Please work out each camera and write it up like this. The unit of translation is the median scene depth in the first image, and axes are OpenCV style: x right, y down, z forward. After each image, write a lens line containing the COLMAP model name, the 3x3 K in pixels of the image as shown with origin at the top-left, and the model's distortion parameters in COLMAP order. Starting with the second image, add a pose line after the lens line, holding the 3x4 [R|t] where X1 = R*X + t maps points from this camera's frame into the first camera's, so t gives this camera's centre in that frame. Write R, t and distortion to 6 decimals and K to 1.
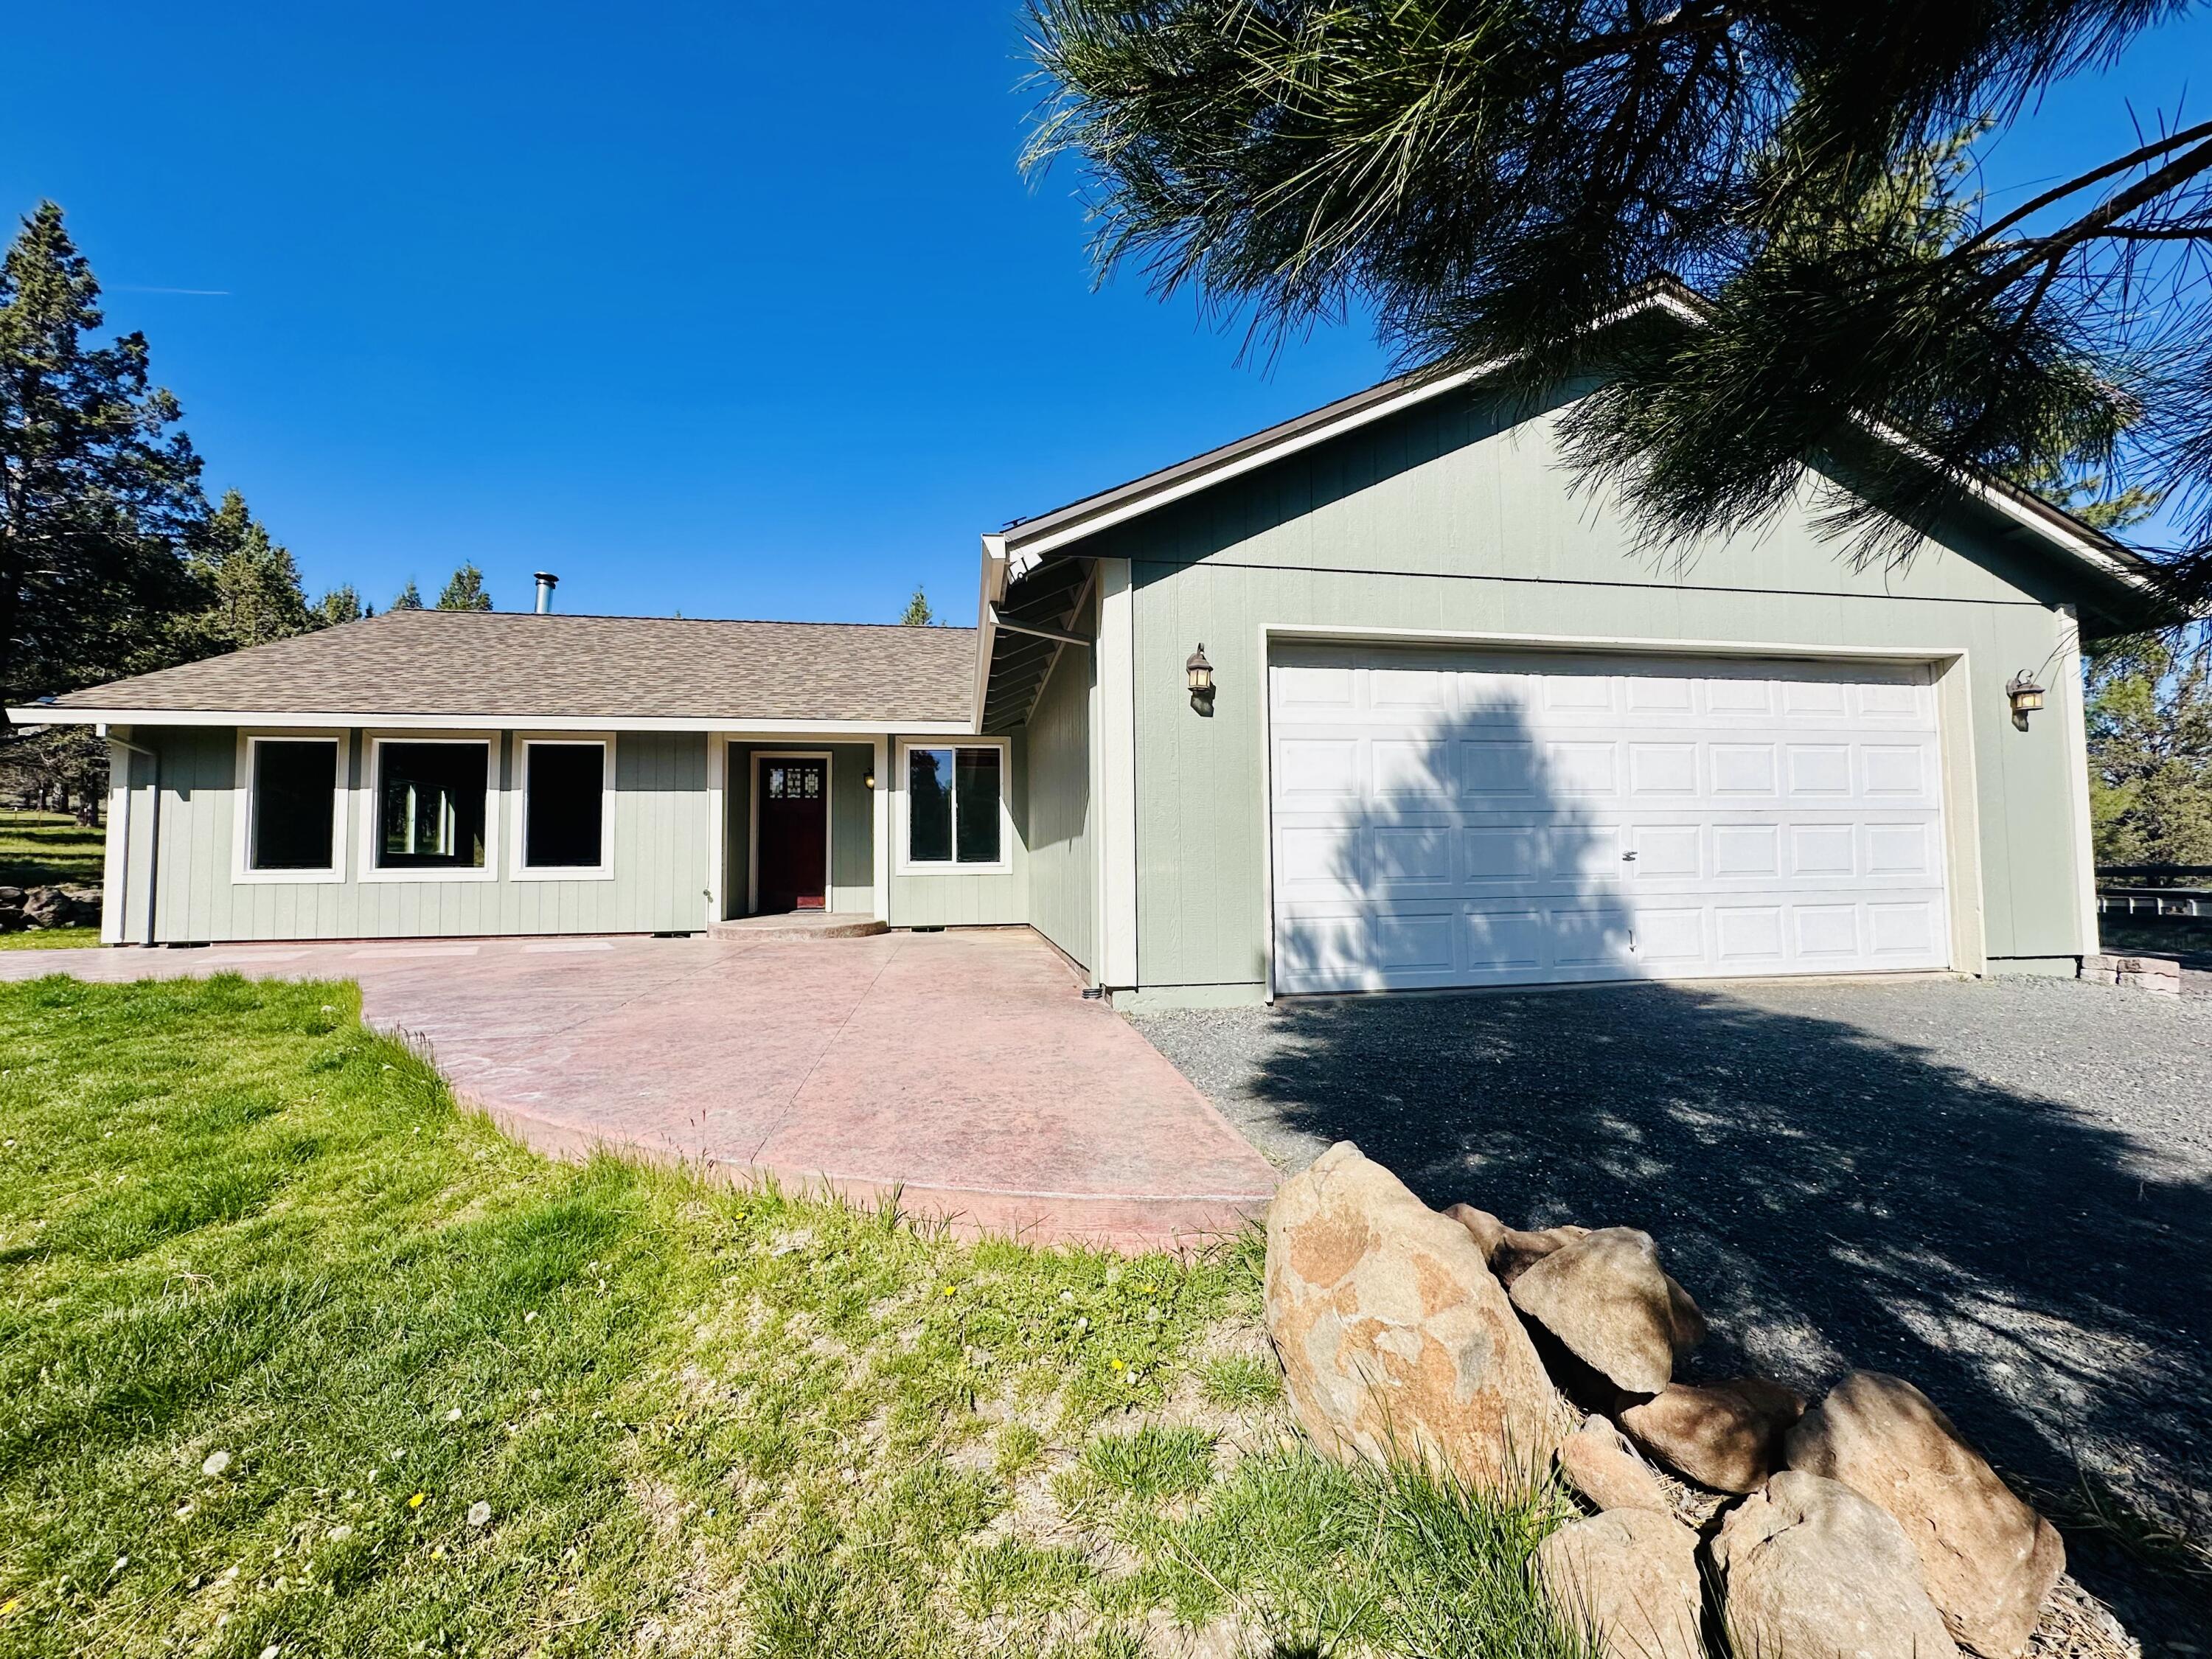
lens RADIAL K [[891.8, 0, 1106.0], [0, 891.8, 829.5], [0, 0, 1]] dist [-0.018592, -0.000106]
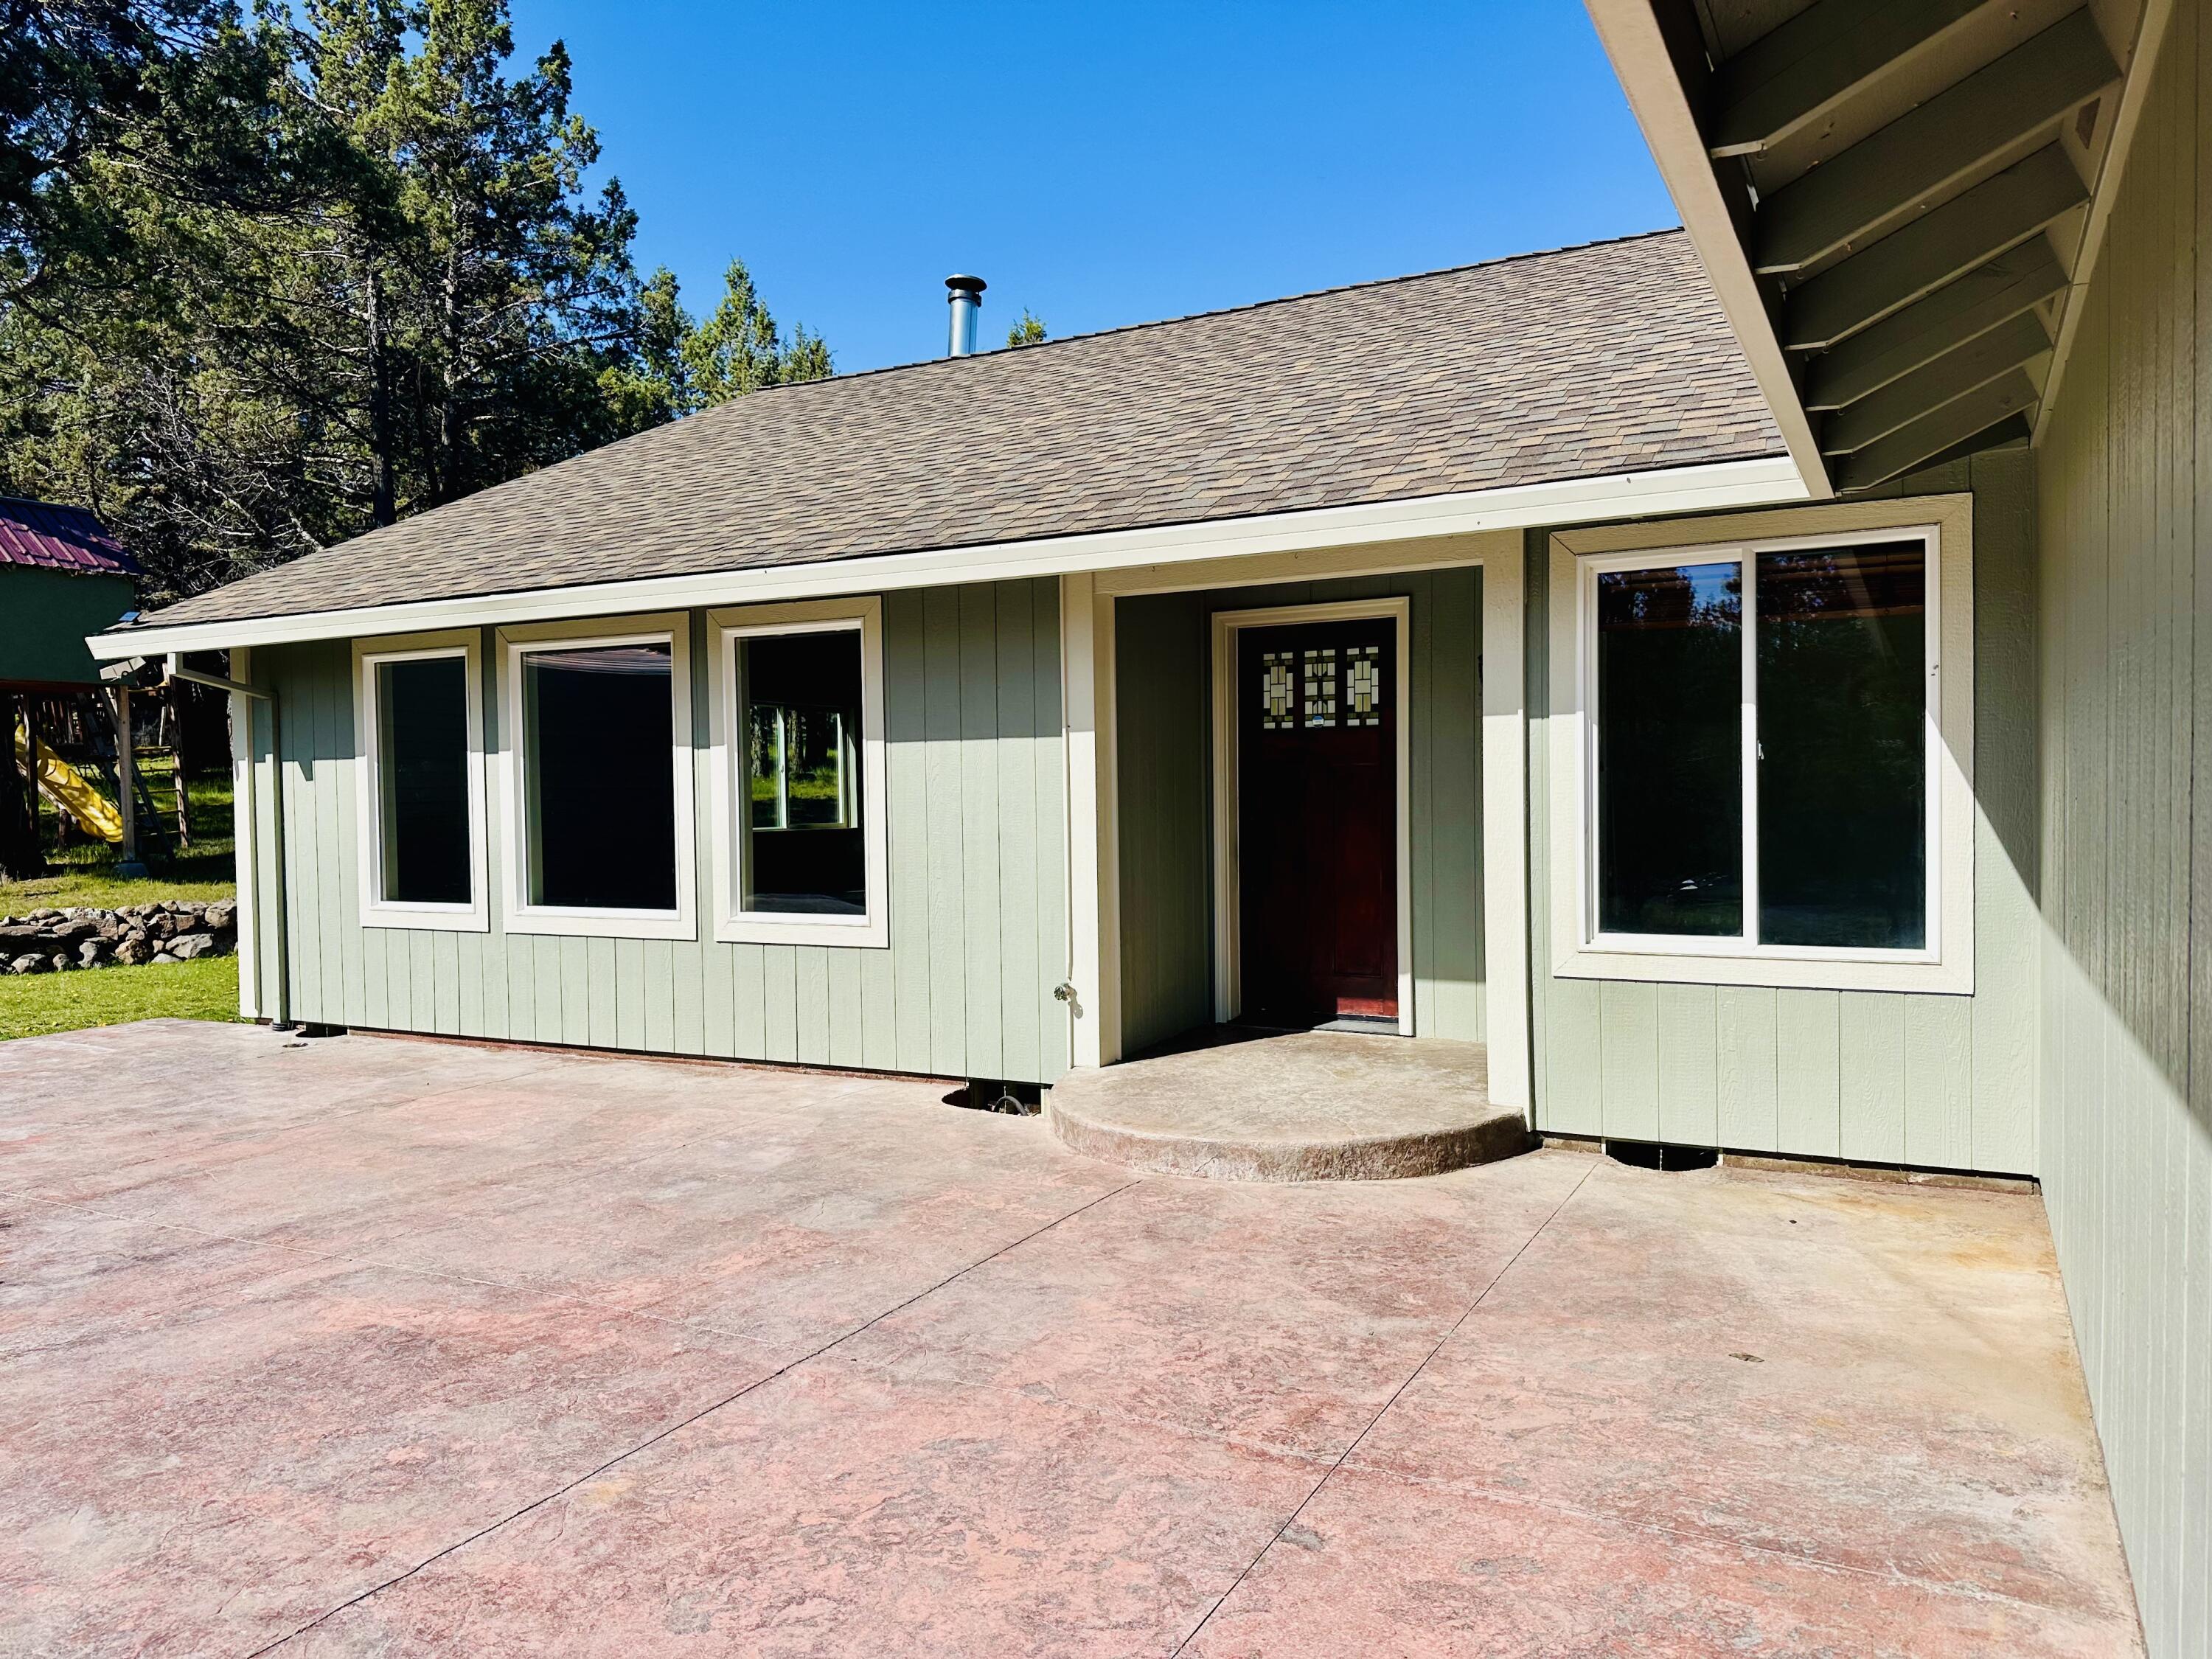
lens RADIAL K [[1539.5, 0, 1106.0], [0, 1539.5, 829.5], [0, 0, 1]] dist [0.028463, -0.029206]
pose [[0.784338, 0.015278, -0.620146, -0.019828], [0.035850, 0.996910, 0.069901, -0.046342], [0.619297, -0.077058, 0.781366, 0.485132]]
